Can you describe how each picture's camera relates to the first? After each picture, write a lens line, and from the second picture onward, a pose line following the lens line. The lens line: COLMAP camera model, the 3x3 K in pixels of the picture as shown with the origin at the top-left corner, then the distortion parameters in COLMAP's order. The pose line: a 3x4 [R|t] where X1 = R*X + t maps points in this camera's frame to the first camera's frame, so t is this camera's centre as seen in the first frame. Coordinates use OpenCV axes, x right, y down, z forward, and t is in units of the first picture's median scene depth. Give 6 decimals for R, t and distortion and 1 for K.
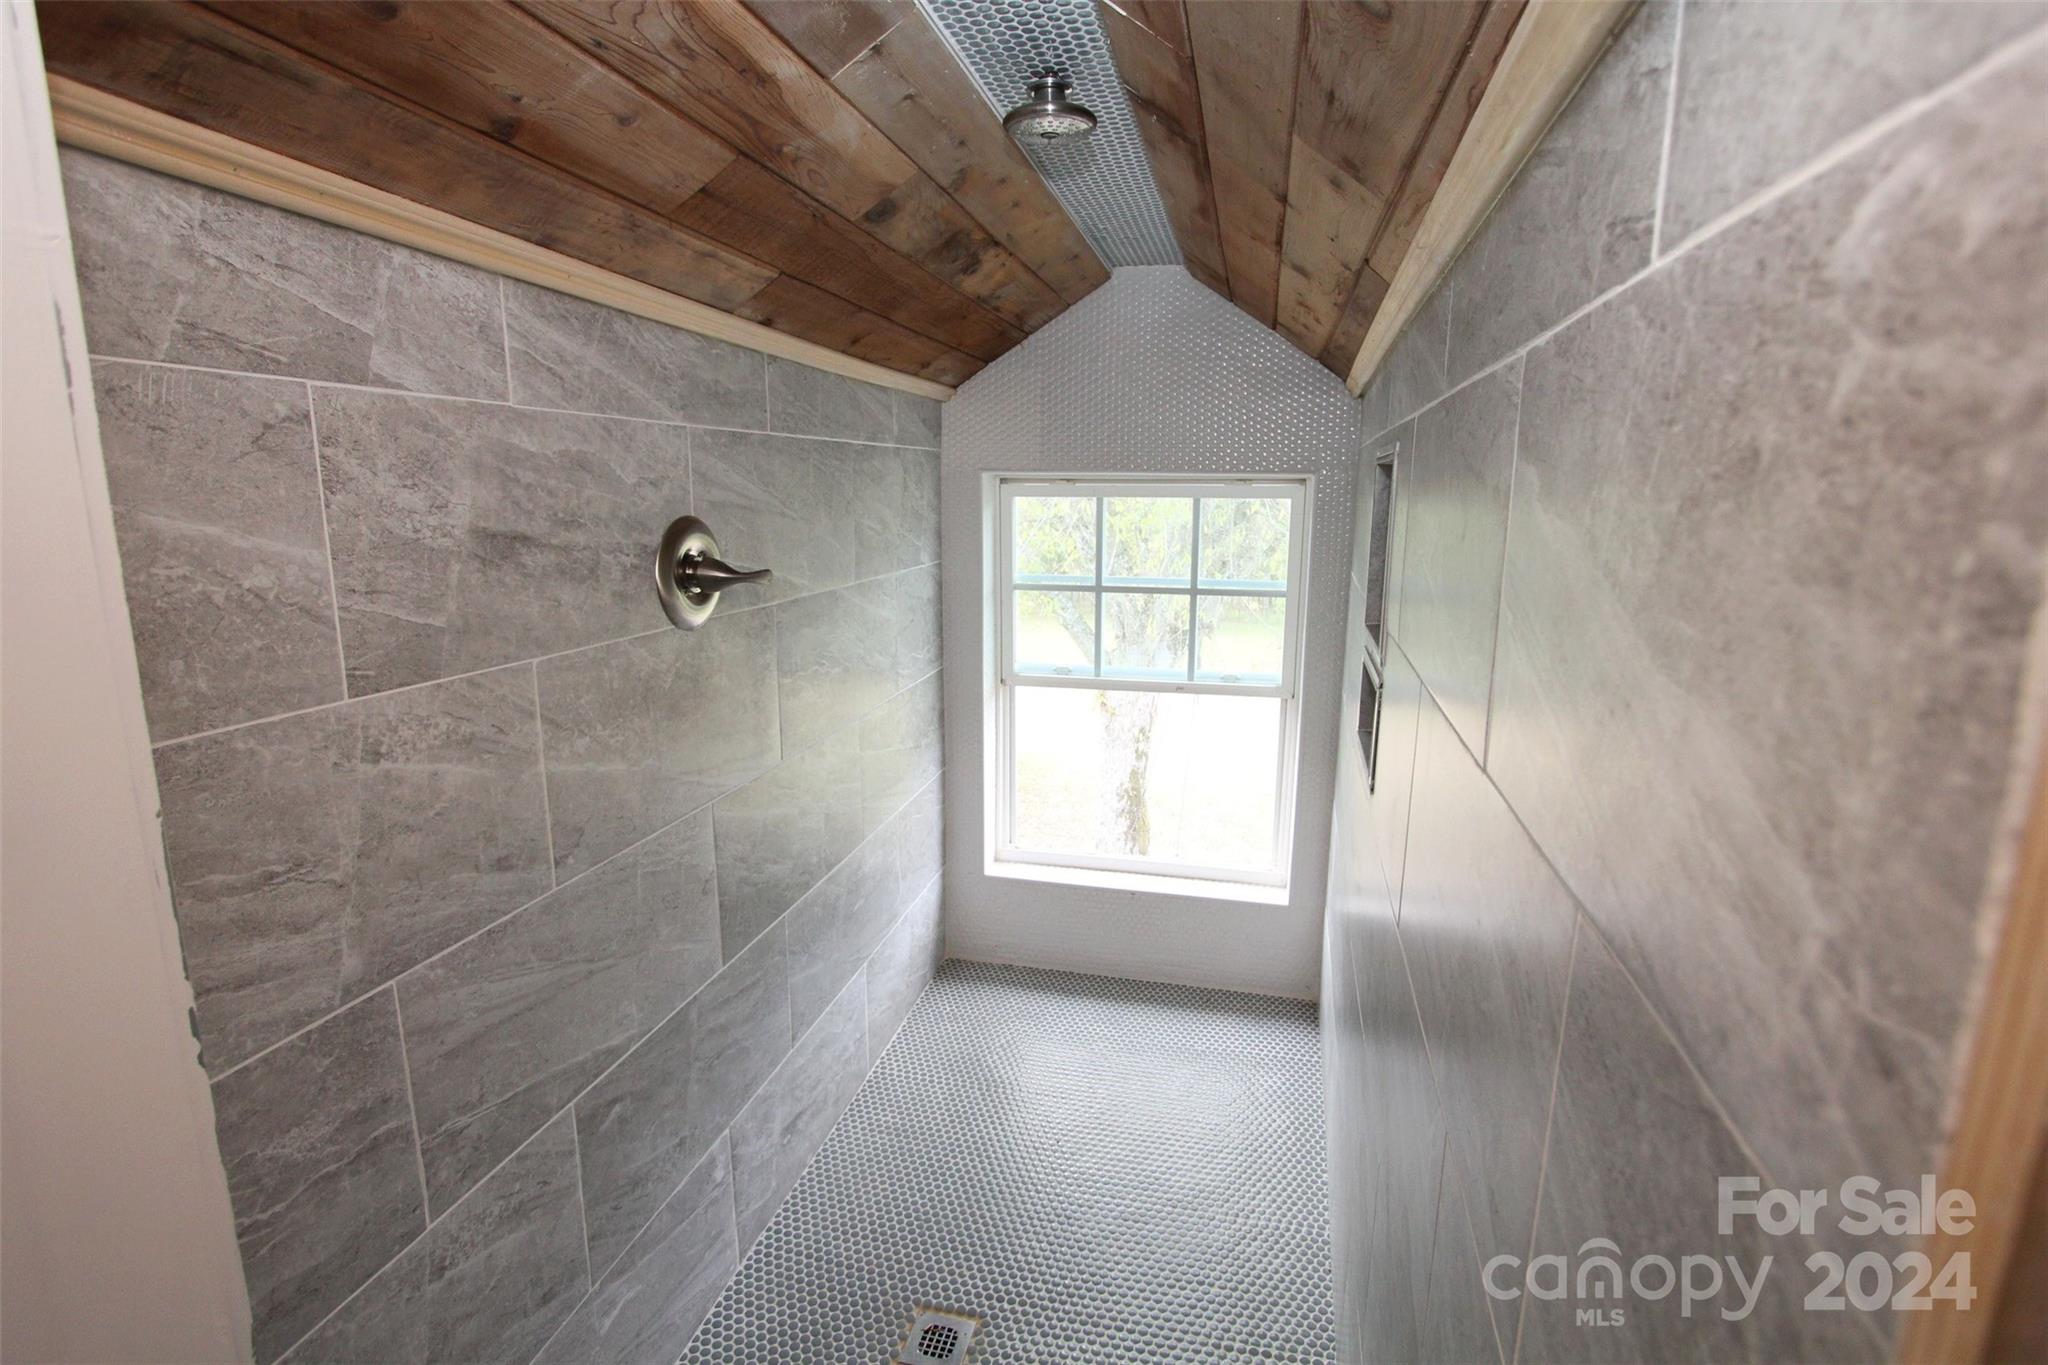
lens RADIAL K [[936.7, 0, 1048.1], [0, 936.7, 672.2], [0, 0, 1]] dist [-0.030433, 0.005713]
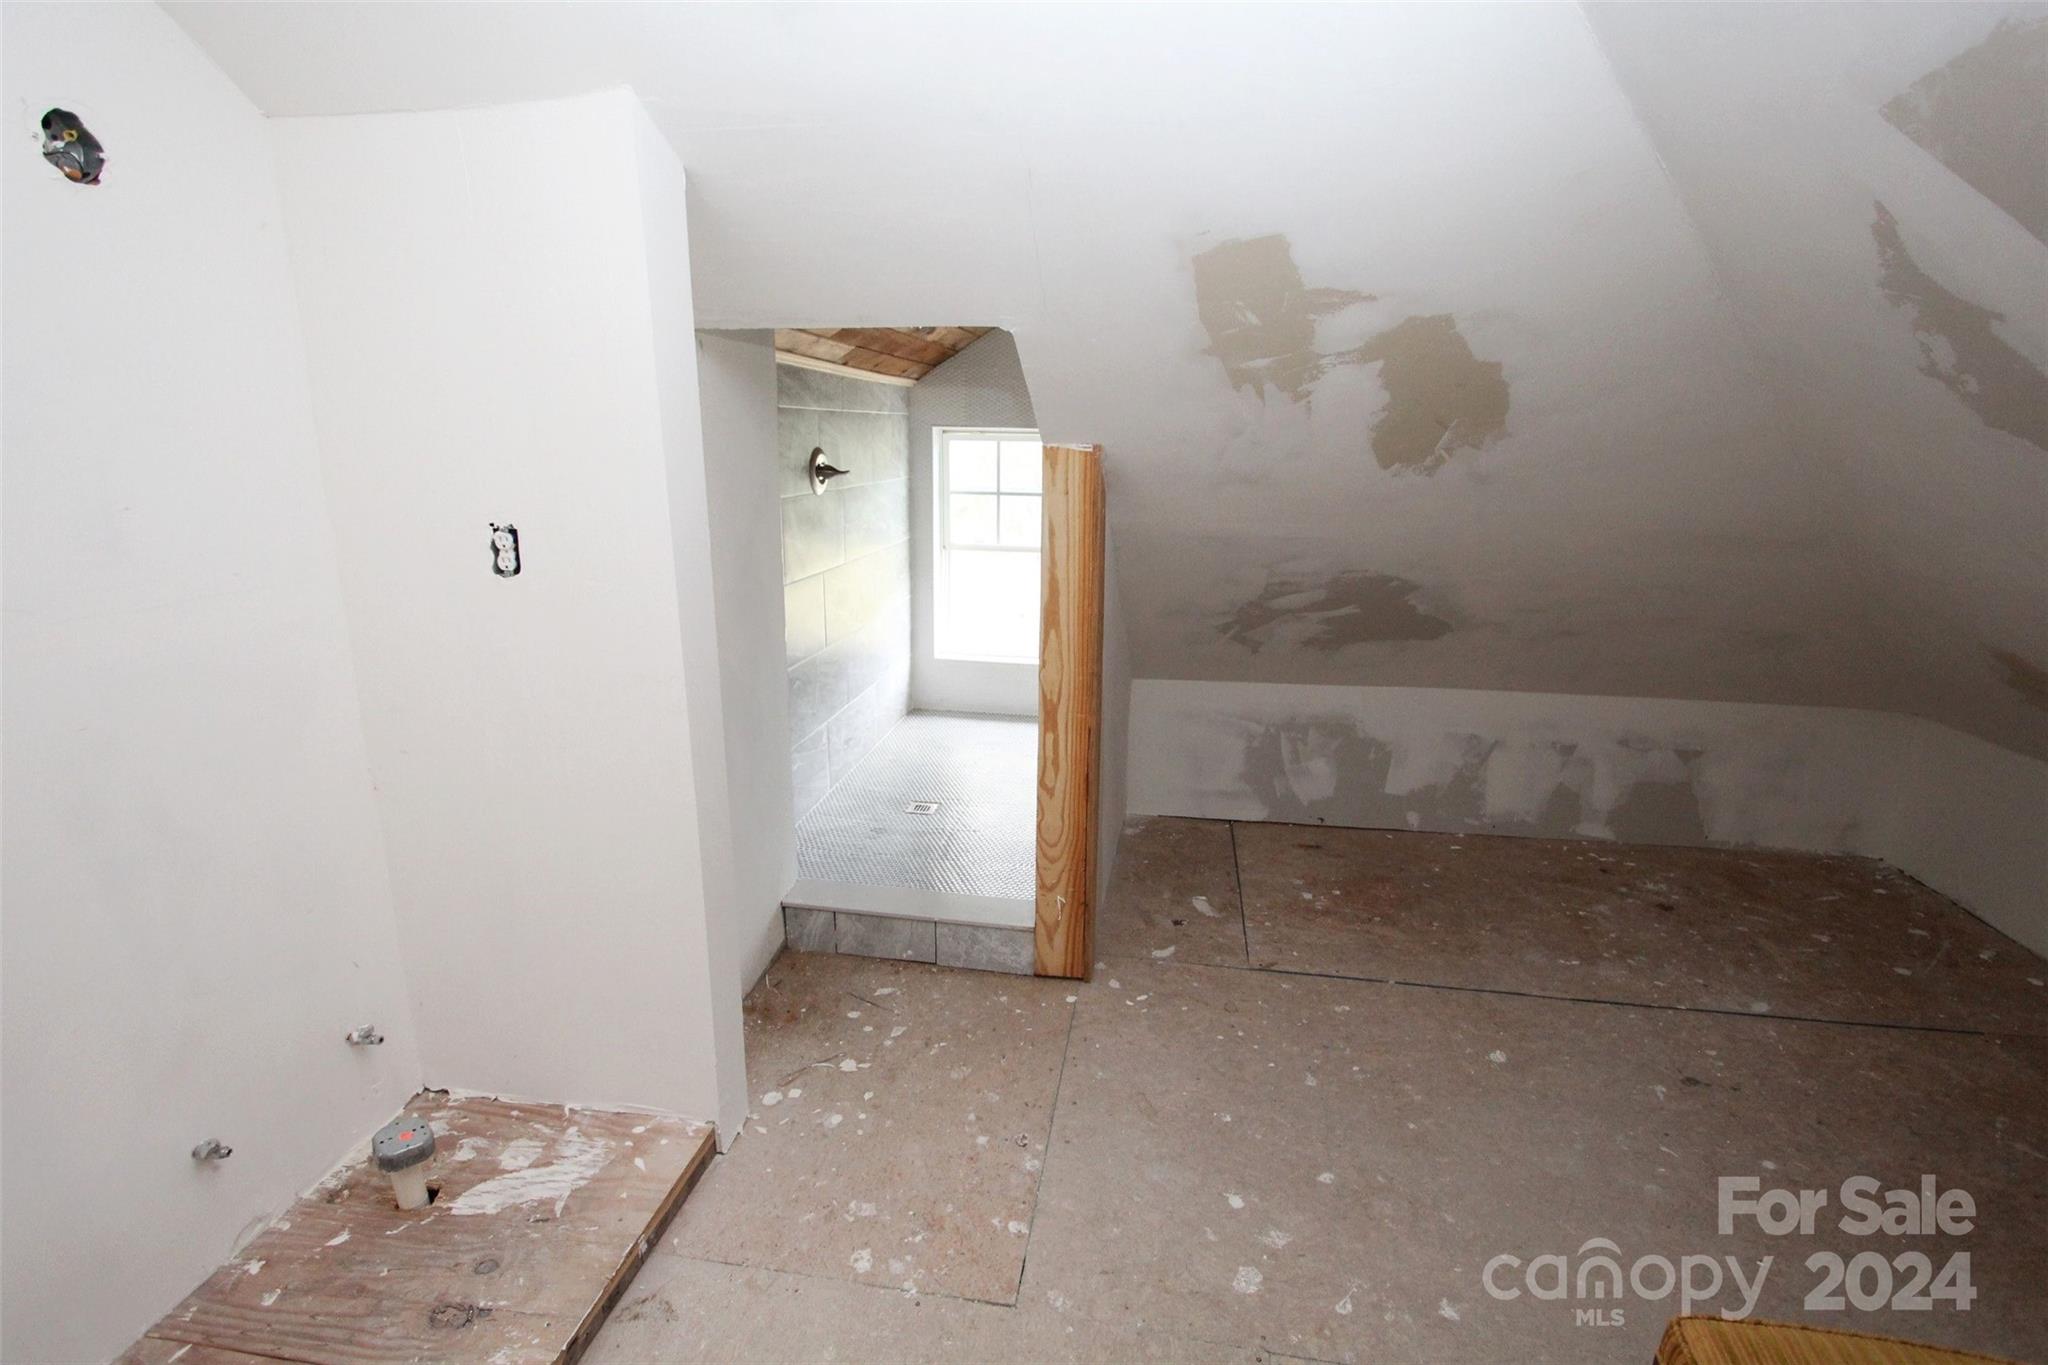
lens RADIAL K [[936.7, 0, 1048.1], [0, 936.7, 672.2], [0, 0, 1]] dist [-0.030433, 0.005713]
pose [[0.997303, -0.006178, 0.073131, 0.018804], [0.001884, 0.998277, 0.058639, 0.167461], [-0.073367, -0.058343, 0.995597, -0.909463]]
